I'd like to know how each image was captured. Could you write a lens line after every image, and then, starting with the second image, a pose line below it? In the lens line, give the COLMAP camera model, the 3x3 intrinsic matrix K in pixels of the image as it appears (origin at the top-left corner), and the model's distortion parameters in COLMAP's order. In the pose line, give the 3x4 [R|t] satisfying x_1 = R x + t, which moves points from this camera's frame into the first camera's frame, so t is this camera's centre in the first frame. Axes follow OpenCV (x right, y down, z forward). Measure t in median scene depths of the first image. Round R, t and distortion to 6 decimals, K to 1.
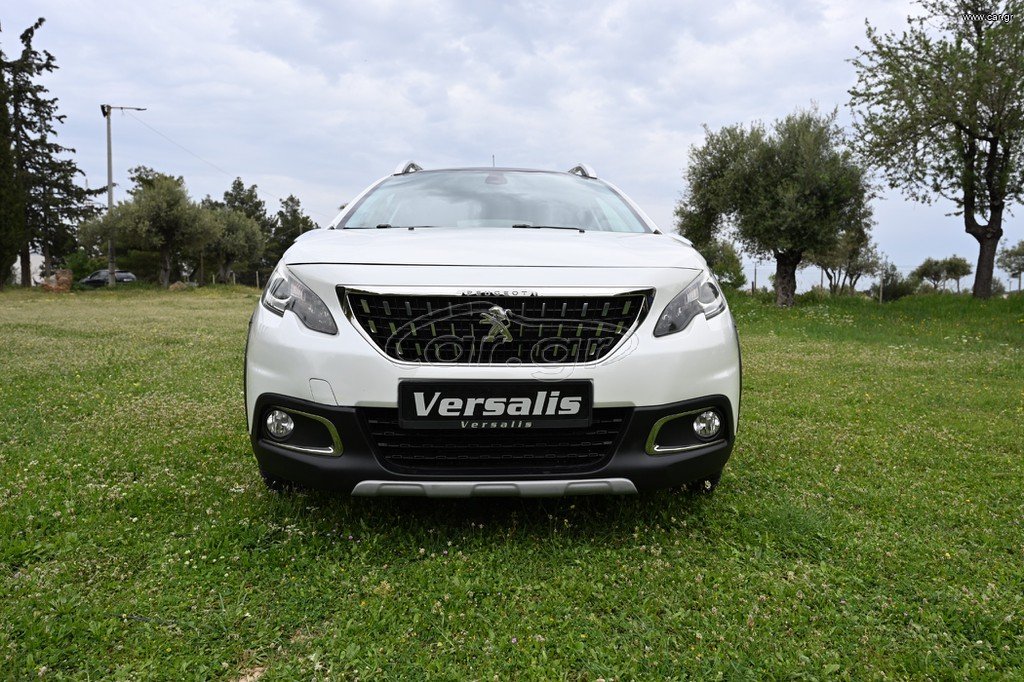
lens RADIAL K [[680.2, 0, 509.3], [0, 680.2, 336.2], [0, 0, 1]] dist [-0.000439, 0.002136]
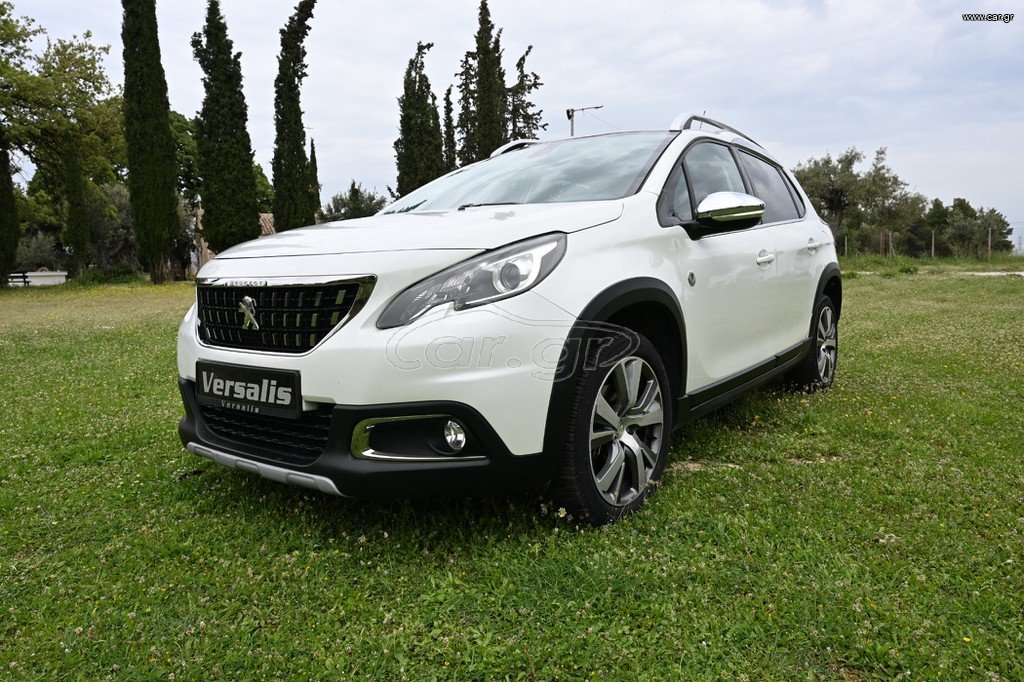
lens RADIAL K [[671.2, 0, 513.6], [0, 671.2, 340.9], [0, 0, 1]] dist [-0.000707, 0.001575]
pose [[0.772738, 0.043591, -0.633226, 0.119416], [-0.013014, 0.998517, 0.052856, -0.004275], [0.634592, -0.032603, 0.772160, 0.056430]]
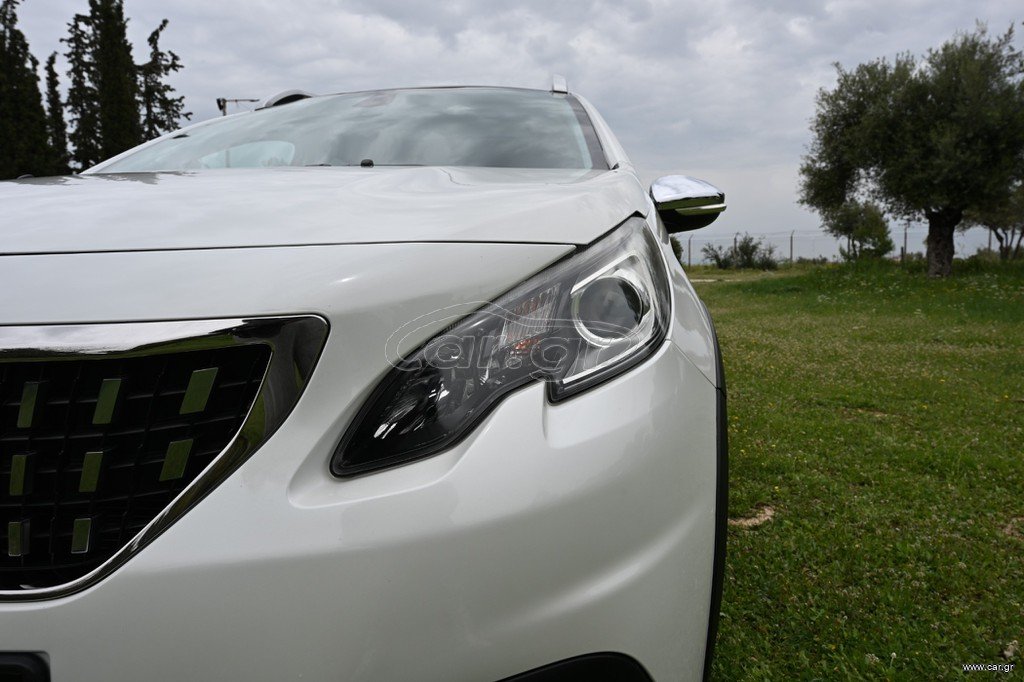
lens RADIAL K [[671.2, 0, 513.6], [0, 671.2, 340.9], [0, 0, 1]] dist [-0.000707, 0.001575]
pose [[0.982669, -0.010390, -0.185079, 0.045356], [0.018448, 0.998953, 0.041869, -0.009146], [0.184450, -0.044558, 0.981831, 0.095442]]
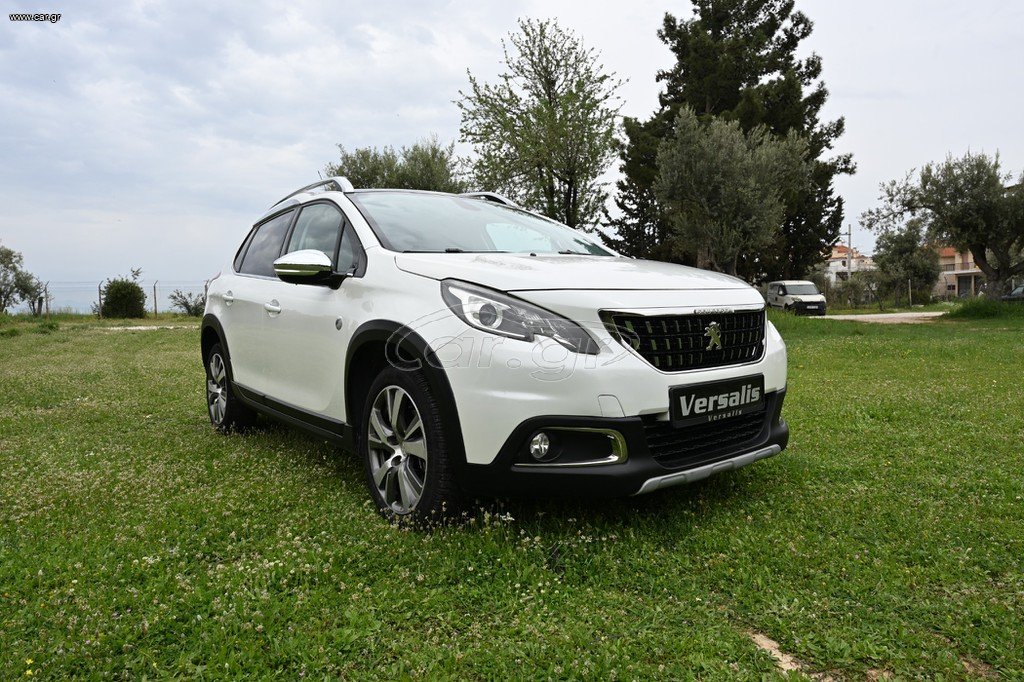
lens RADIAL K [[684.6, 0, 522.8], [0, 684.6, 343.4], [0, 0, 1]] dist [0.069158, -0.084604]
pose [[0.800153, -0.061362, 0.596650, -0.130986], [0.070416, 0.997484, 0.008152, -0.004835], [-0.595649, 0.035491, 0.802461, 0.023898]]
